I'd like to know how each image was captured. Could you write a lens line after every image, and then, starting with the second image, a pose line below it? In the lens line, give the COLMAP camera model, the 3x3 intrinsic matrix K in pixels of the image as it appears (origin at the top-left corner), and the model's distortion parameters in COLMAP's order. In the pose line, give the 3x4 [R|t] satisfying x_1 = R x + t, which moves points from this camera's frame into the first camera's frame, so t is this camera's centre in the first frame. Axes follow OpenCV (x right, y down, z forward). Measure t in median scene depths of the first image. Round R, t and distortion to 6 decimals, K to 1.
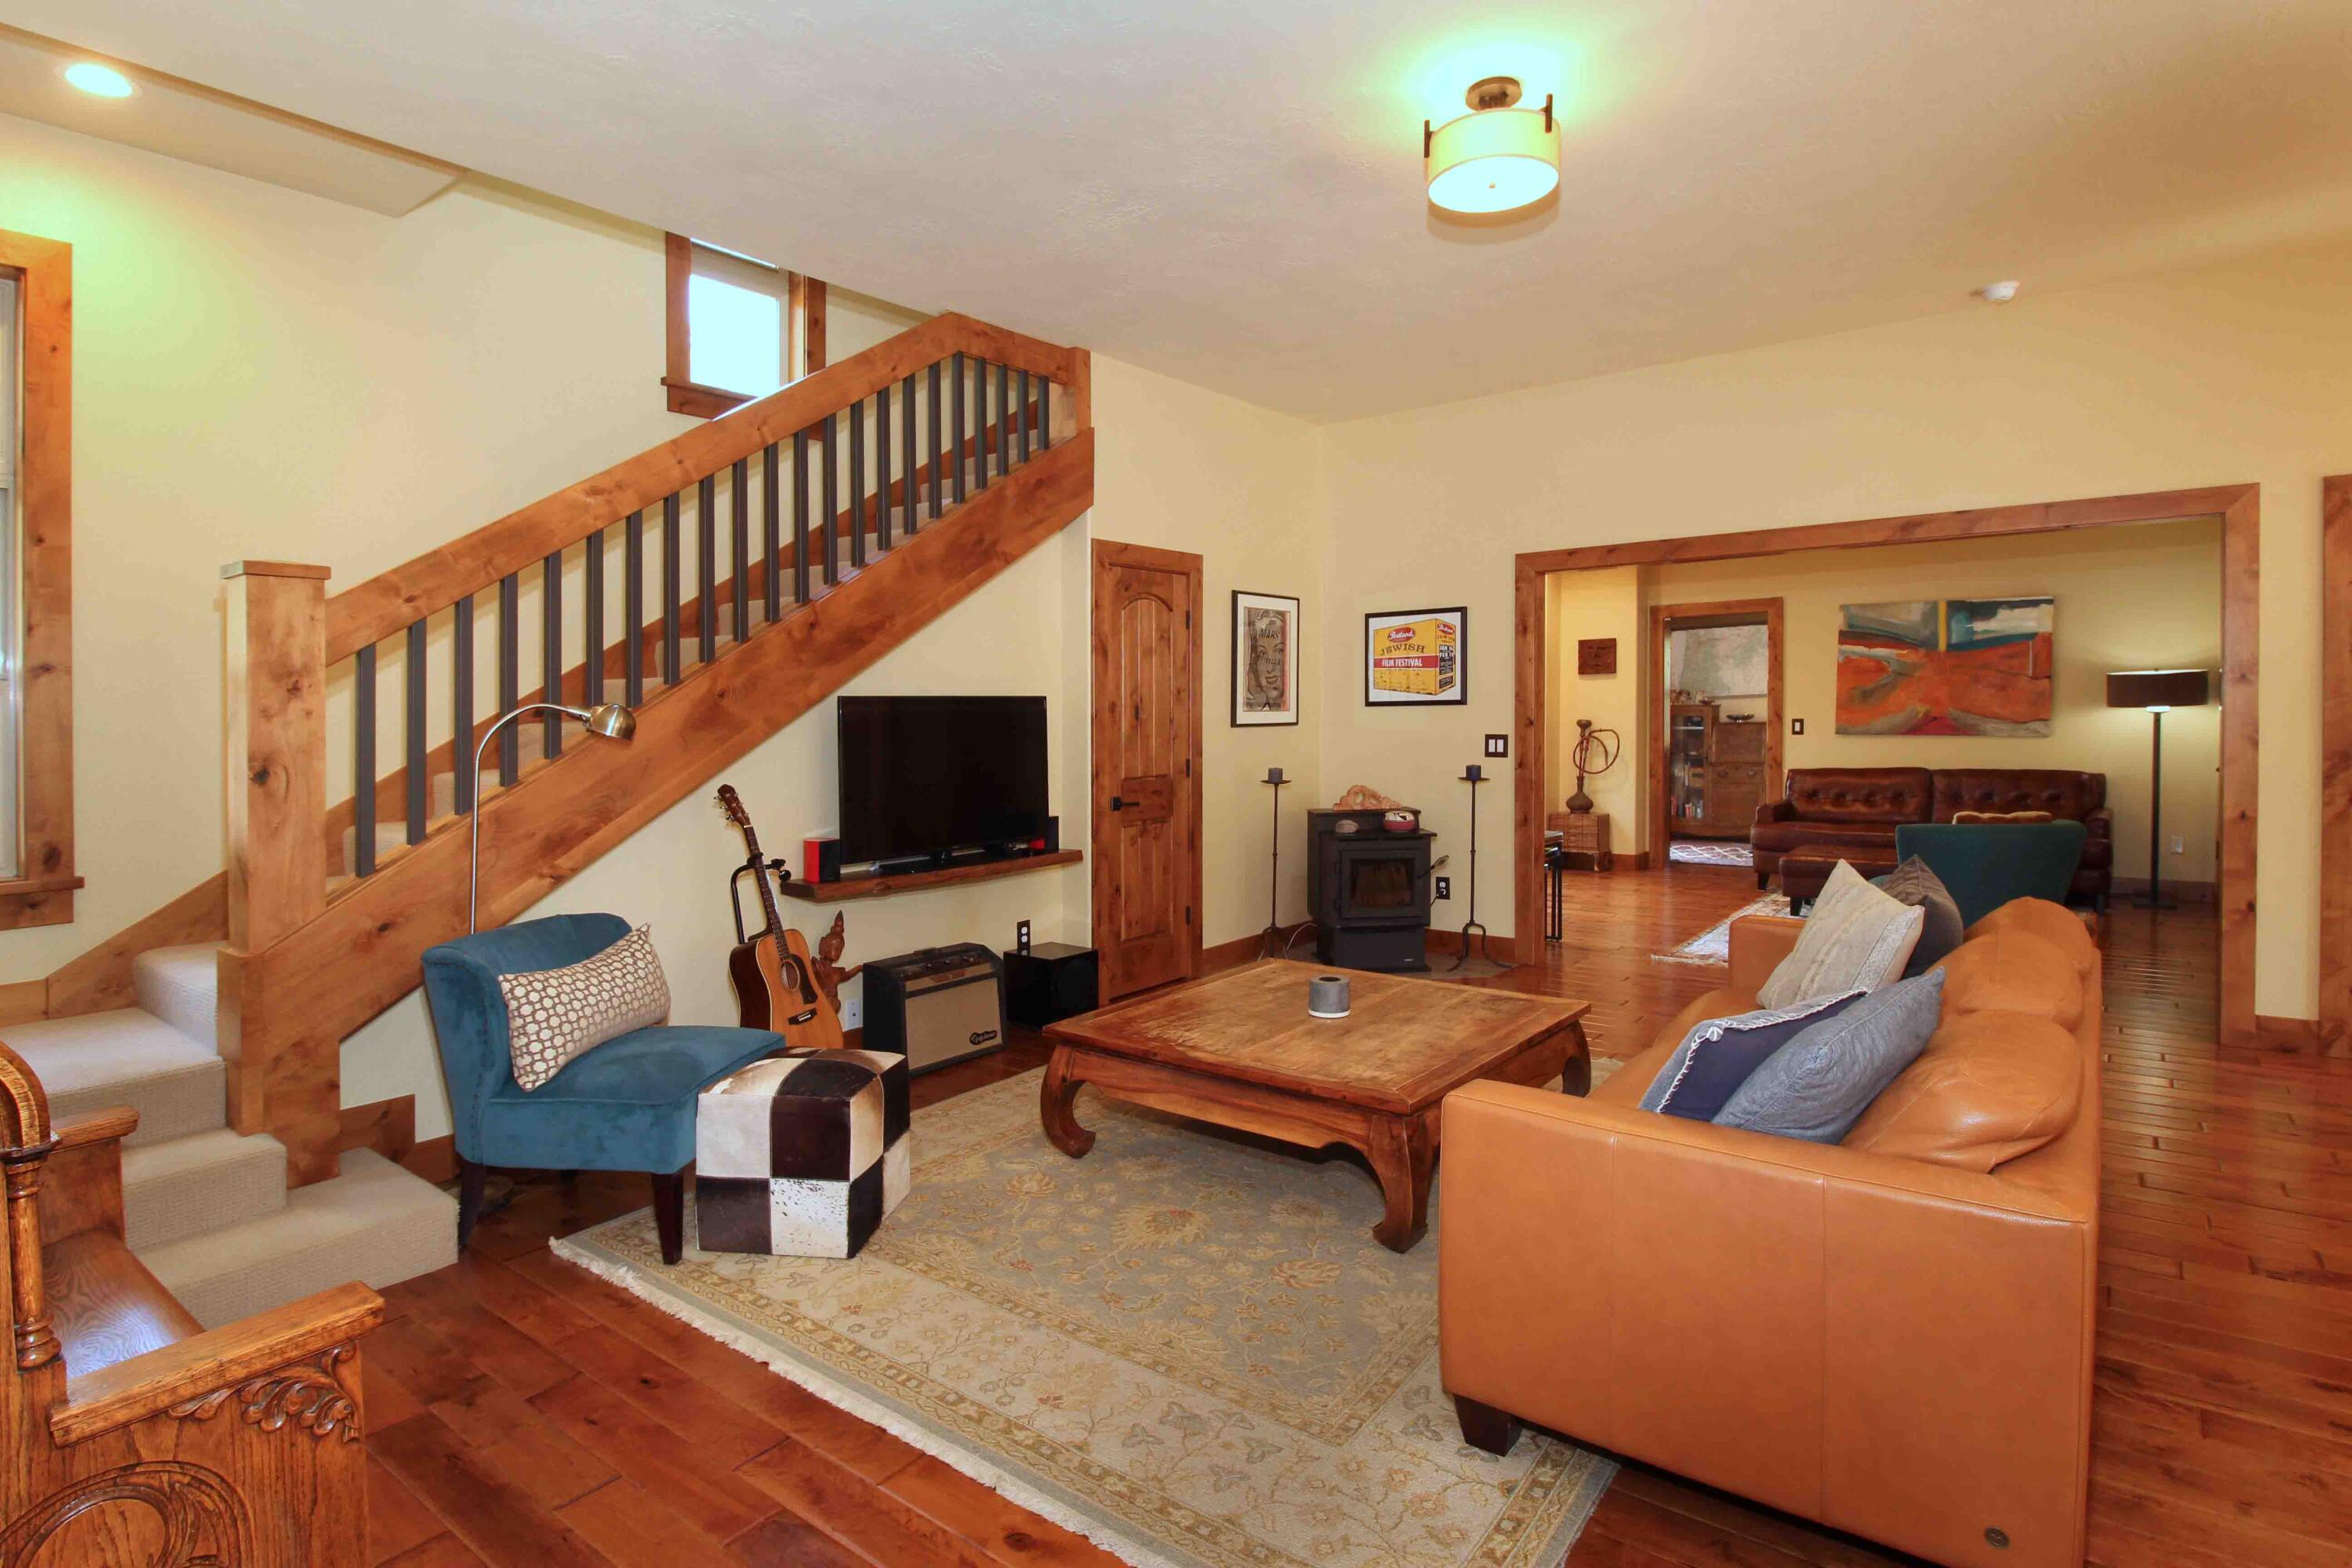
lens RADIAL K [[1194.0, 0, 1140.3], [0, 1194.0, 753.9], [0, 0, 1]] dist [-0.007121, -0.004053]
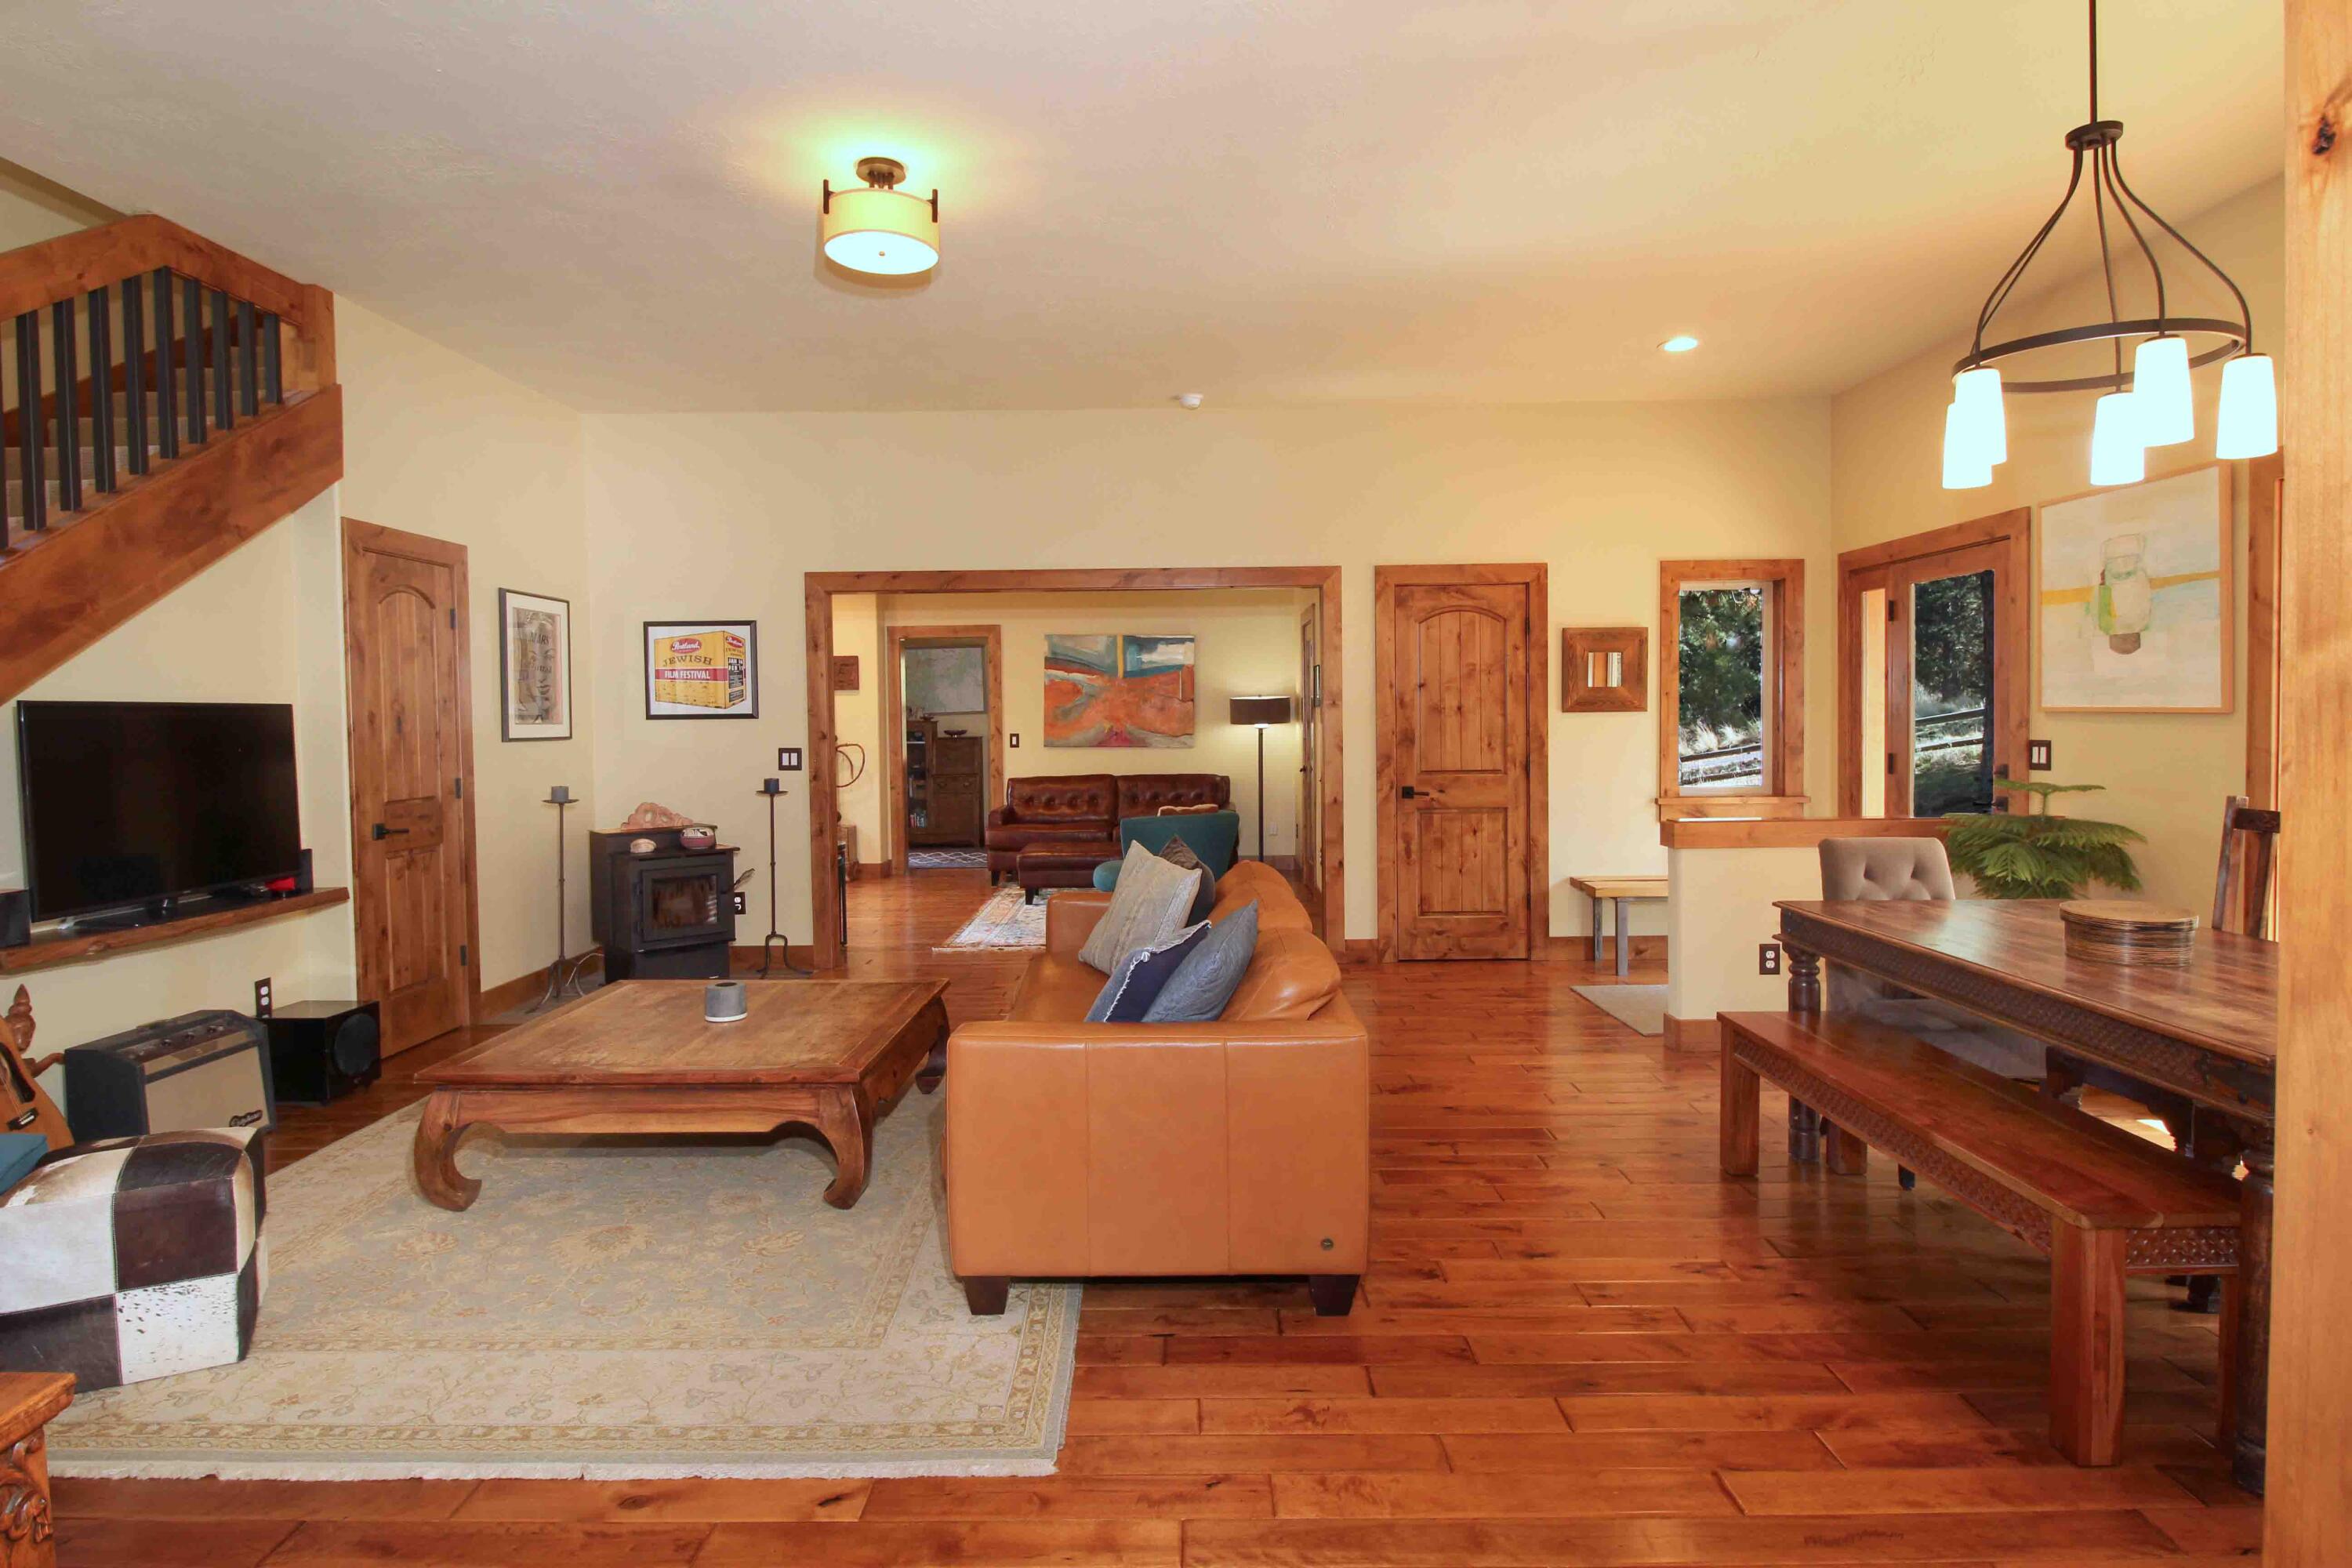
lens RADIAL K [[1283.2, 0, 1161.4], [0, 1283.2, 793.2], [0, 0, 1]] dist [-0.013885, -0.005085]
pose [[0.785161, -0.027770, 0.618669, -0.165968], [0.018278, 0.999598, 0.021672, 0.005574], [-0.619022, -0.005708, 0.785353, -0.070907]]
